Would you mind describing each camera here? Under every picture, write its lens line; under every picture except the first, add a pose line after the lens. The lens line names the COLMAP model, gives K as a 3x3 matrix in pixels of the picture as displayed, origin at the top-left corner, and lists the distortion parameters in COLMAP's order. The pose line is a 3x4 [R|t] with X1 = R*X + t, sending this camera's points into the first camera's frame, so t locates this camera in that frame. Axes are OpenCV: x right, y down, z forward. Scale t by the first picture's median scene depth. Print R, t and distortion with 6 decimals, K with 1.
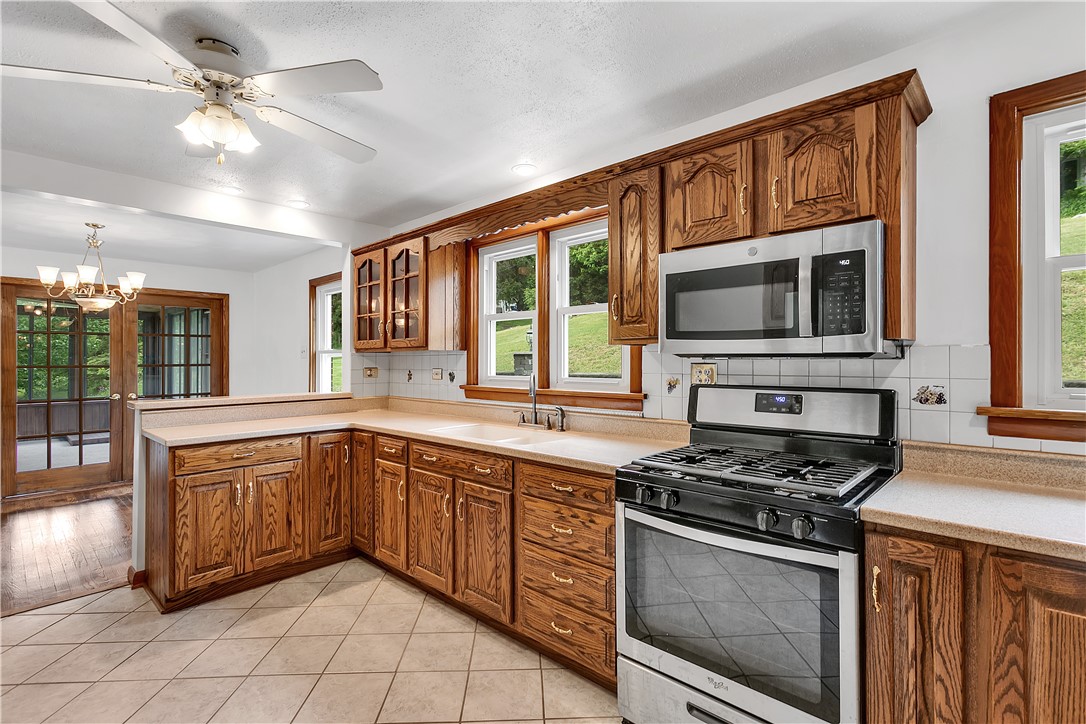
lens RADIAL K [[509.3, 0, 546.0], [0, 509.3, 359.4], [0, 0, 1]] dist [-0.000961, 0.001285]
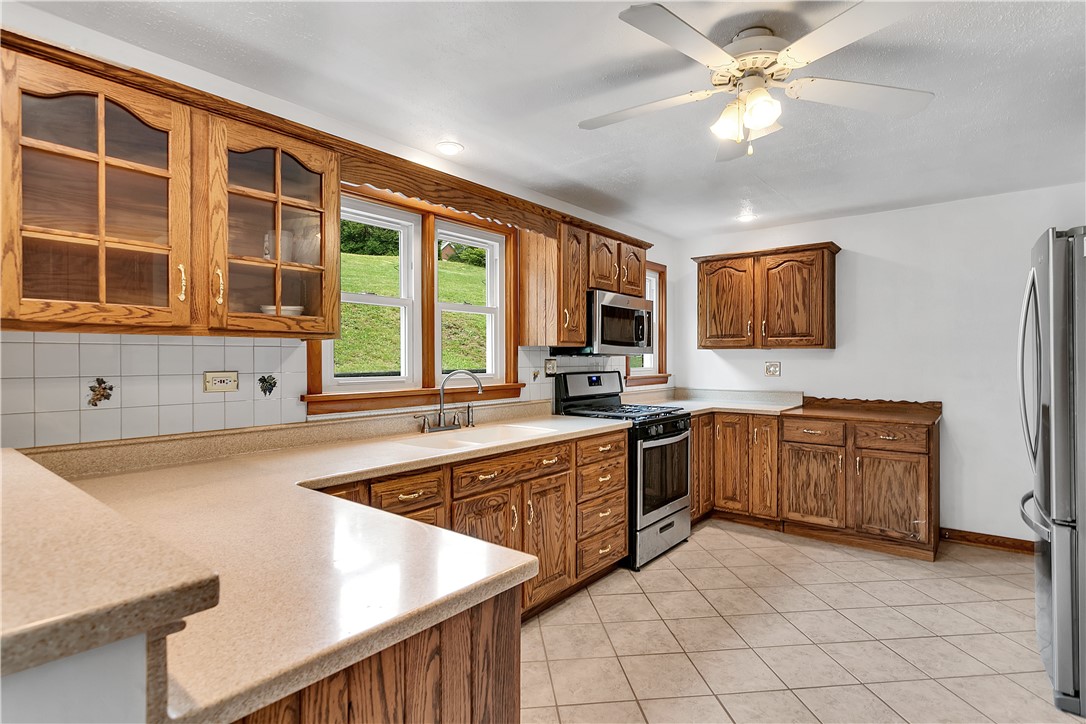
lens RADIAL K [[532.6, 0, 540.4], [0, 532.6, 357.1], [0, 0, 1]] dist [-0.009289, 0.004786]
pose [[-0.054577, 0.005507, 0.998494, -0.981841], [-0.001019, 0.999984, -0.005571, 0.007324], [-0.998509, -0.001321, -0.054571, 0.870813]]
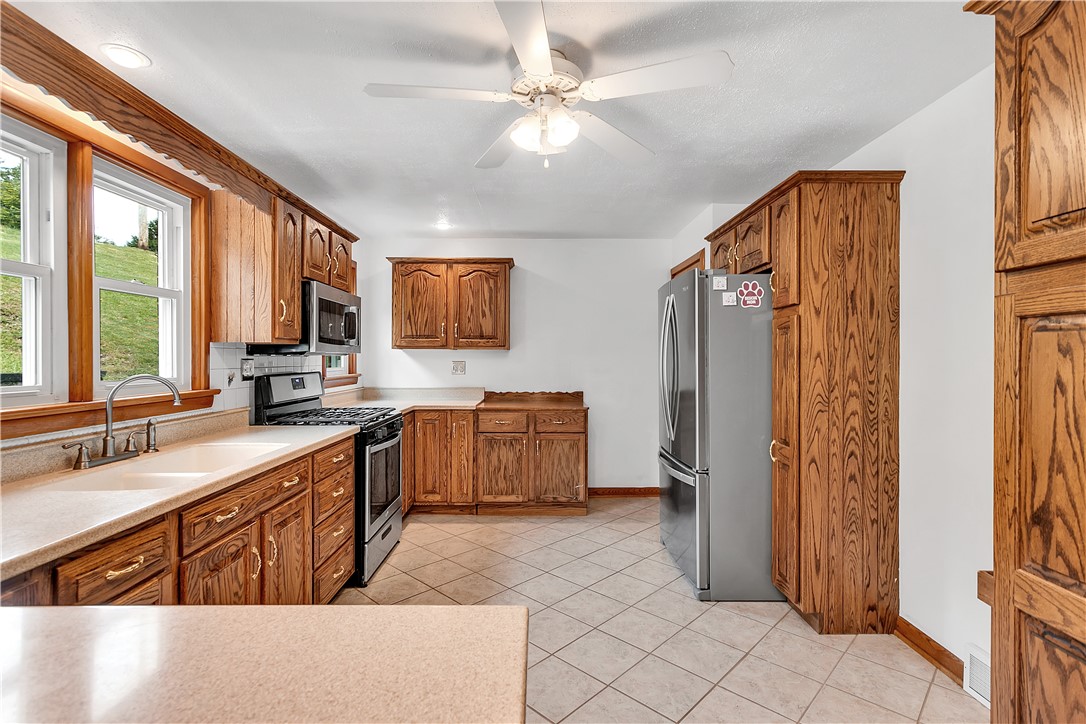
lens RADIAL K [[509.3, 0, 530.9], [0, 509.3, 357.3], [0, 0, 1]] dist [-0.000961, 0.001285]
pose [[-0.668531, 0.002811, 0.743679, -0.838268], [-0.000631, 0.999990, -0.004347, 0.006211], [-0.743684, -0.003375, -0.668523, 1.028119]]
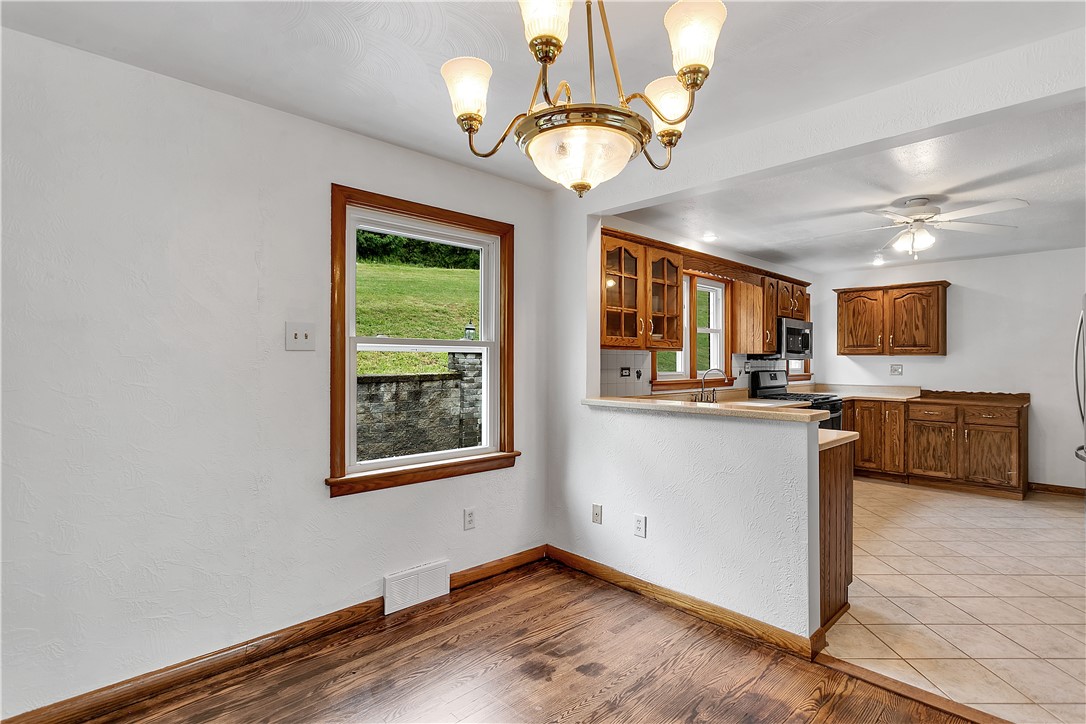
lens RADIAL K [[509.3, 0, 558.1], [0, 509.3, 357.6], [0, 0, 1]] dist [-0.000961, 0.001285]
pose [[0.060361, 0.009526, 0.998131, -1.595205], [-0.006367, 0.999938, -0.009158, 0.010264], [-0.998156, -0.005802, 0.060418, 1.341664]]
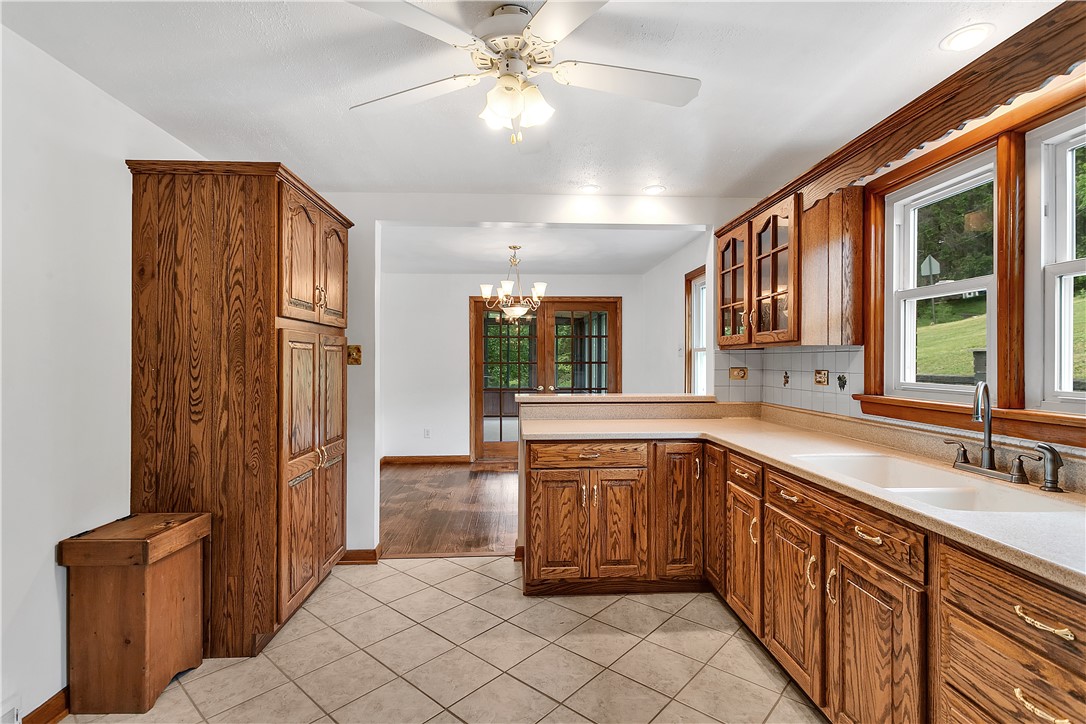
lens RADIAL K [[509.3, 0, 543.8], [0, 509.3, 357.6], [0, 0, 1]] dist [-0.000961, 0.001285]
pose [[0.714903, 0.001222, -0.699222, 0.021301], [-0.001945, 0.999998, -0.000241, 0.000700], [0.699220, 0.001532, 0.714904, 0.226775]]
